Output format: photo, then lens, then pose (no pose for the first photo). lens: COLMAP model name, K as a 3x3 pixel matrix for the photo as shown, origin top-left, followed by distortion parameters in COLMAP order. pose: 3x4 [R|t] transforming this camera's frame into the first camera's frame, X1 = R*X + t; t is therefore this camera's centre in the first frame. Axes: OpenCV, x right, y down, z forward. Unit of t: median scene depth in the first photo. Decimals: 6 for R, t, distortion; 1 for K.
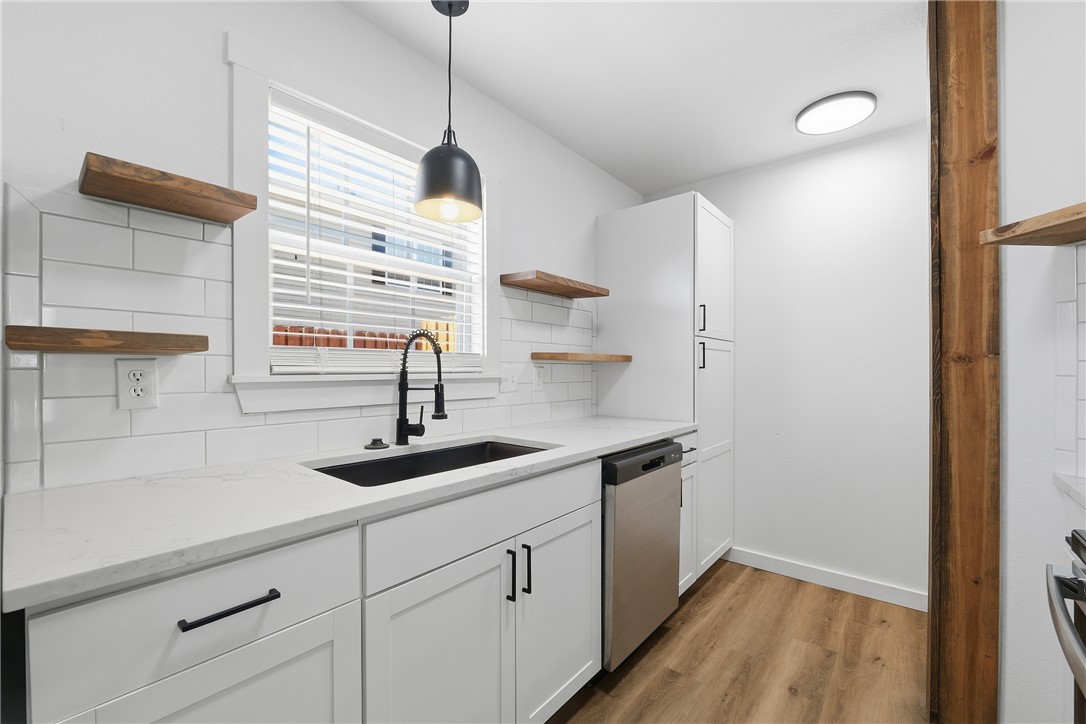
lens RADIAL K [[449.8, 0, 548.0], [0, 449.8, 370.8], [0, 0, 1]] dist [-0.009408, 0.000092]
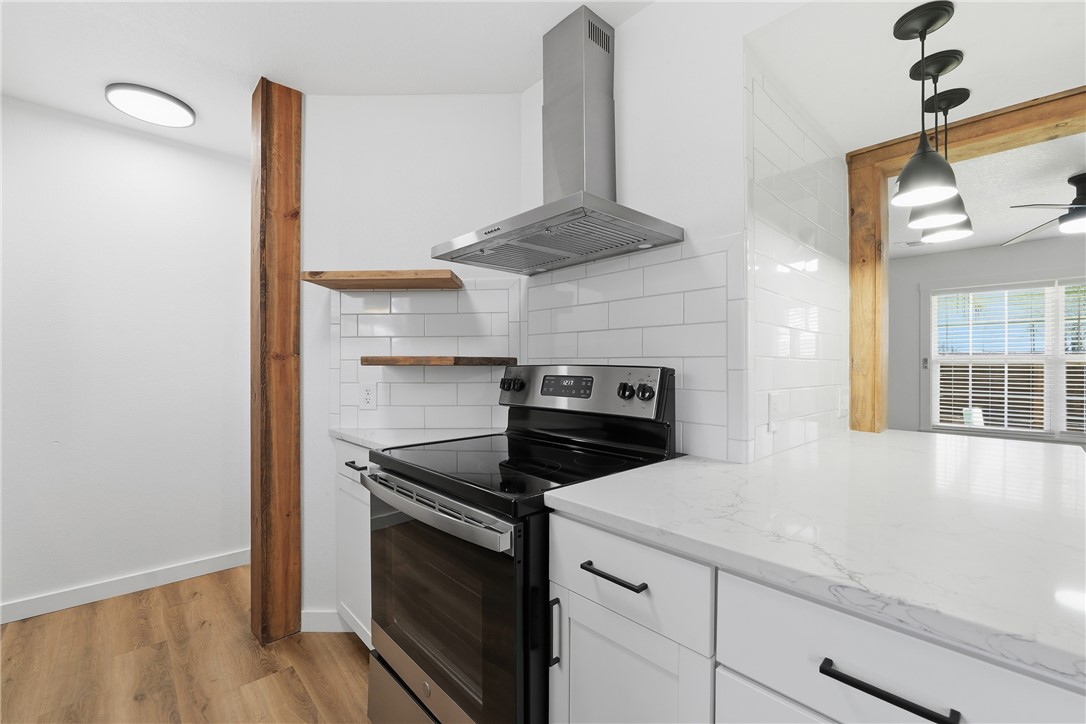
lens RADIAL K [[448.6, 0, 537.8], [0, 448.6, 366.4], [0, 0, 1]] dist [-0.002787, 0.000083]
pose [[0.139289, -0.000894, 0.990251, -0.324510], [-0.001598, 0.999998, 0.001128, -0.000495], [-0.990250, -0.001740, 0.139287, 0.017663]]
